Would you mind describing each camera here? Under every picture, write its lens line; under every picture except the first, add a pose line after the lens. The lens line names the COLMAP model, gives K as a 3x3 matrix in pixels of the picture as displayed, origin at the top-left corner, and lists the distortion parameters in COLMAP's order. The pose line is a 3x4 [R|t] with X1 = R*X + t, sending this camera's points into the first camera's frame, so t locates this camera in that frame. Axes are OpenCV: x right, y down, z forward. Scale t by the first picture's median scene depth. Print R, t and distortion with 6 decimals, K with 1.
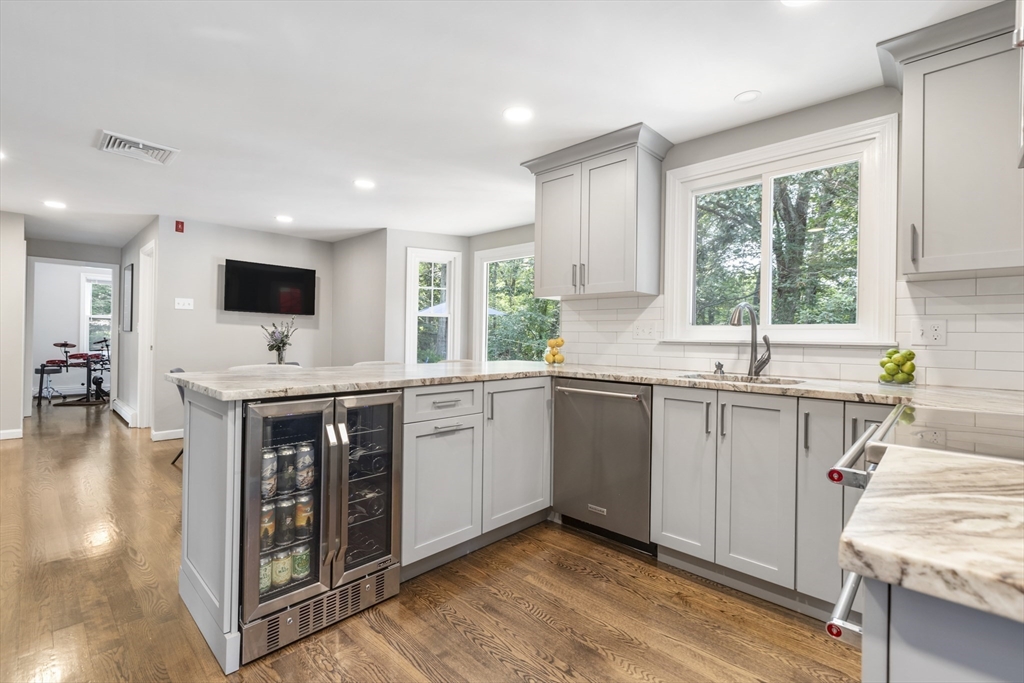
lens RADIAL K [[458.3, 0, 513.7], [0, 458.3, 337.2], [0, 0, 1]] dist [0.000062, -0.000307]
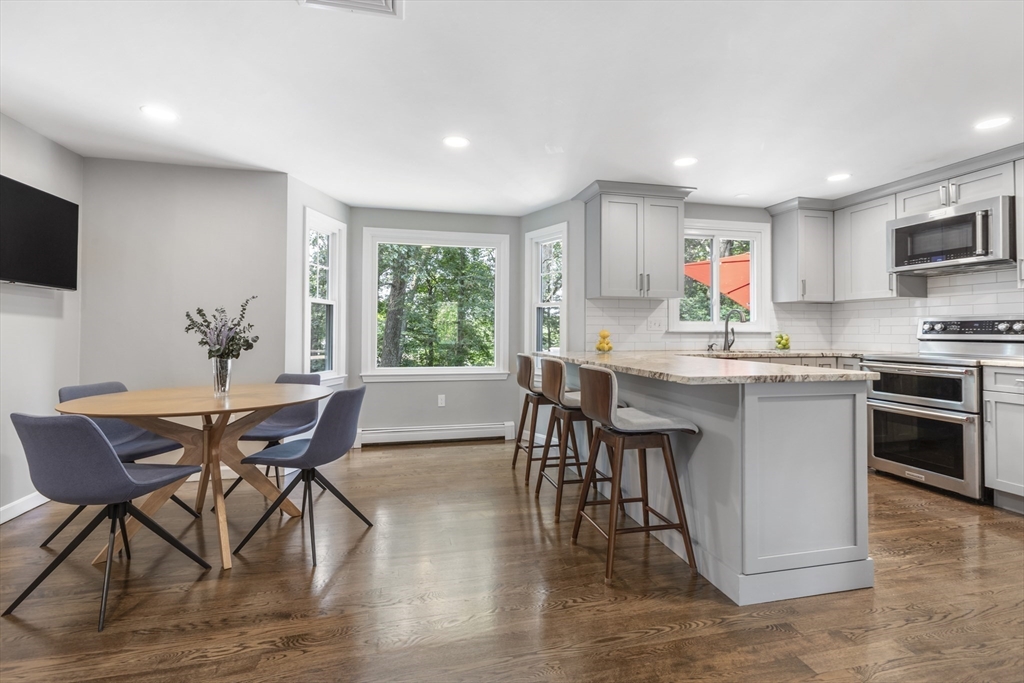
lens RADIAL K [[466.2, 0, 516.2], [0, 466.2, 325.7], [0, 0, 1]] dist [-0.000093, 0.000003]
pose [[0.550567, -0.000797, 0.834790, -1.216394], [0.004134, 0.999990, -0.001771, -0.010029], [-0.834781, 0.004426, 0.550565, 0.586895]]
